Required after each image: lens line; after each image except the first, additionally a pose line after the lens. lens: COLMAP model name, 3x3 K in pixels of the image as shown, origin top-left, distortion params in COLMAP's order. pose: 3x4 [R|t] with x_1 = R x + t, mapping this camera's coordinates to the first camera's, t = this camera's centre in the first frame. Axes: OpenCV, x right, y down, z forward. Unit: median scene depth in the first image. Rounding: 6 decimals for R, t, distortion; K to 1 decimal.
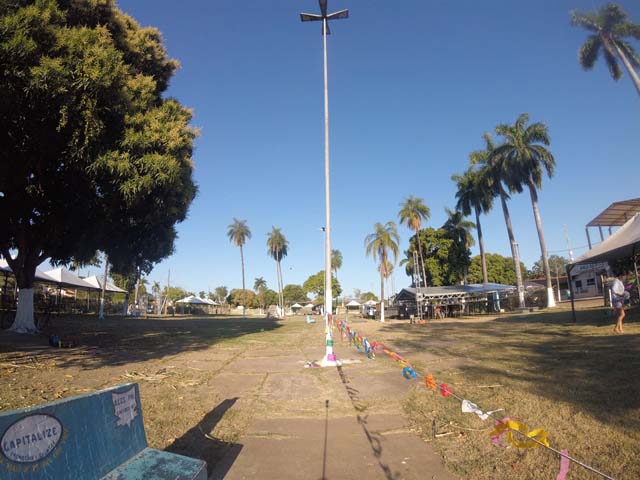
lens RADIAL K [[290.6, 0, 320.0], [0, 290.6, 240.0], [0, 0, 1]] dist [-0.193543, 0.031010]
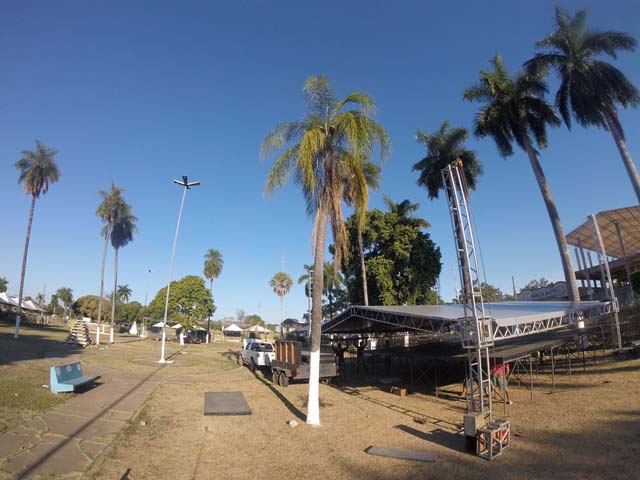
lens RADIAL K [[290.6, 0, 320.0], [0, 290.6, 240.0], [0, 0, 1]] dist [-0.193543, 0.031010]
pose [[0.925422, 0.130215, 0.355863, 0.081070], [-0.100865, 0.989871, -0.099906, 0.100801], [-0.365268, 0.056561, 0.929182, 0.519068]]
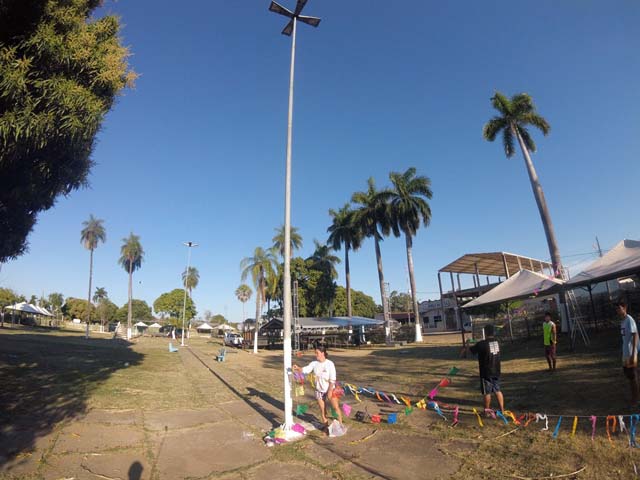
lens RADIAL K [[290.6, 0, 320.0], [0, 290.6, 240.0], [0, 0, 1]] dist [-0.193543, 0.031010]
pose [[0.868706, 0.144305, 0.473841, -0.055591], [-0.106179, 0.988636, -0.106420, -0.002019], [-0.483813, 0.042136, 0.874156, 0.055751]]
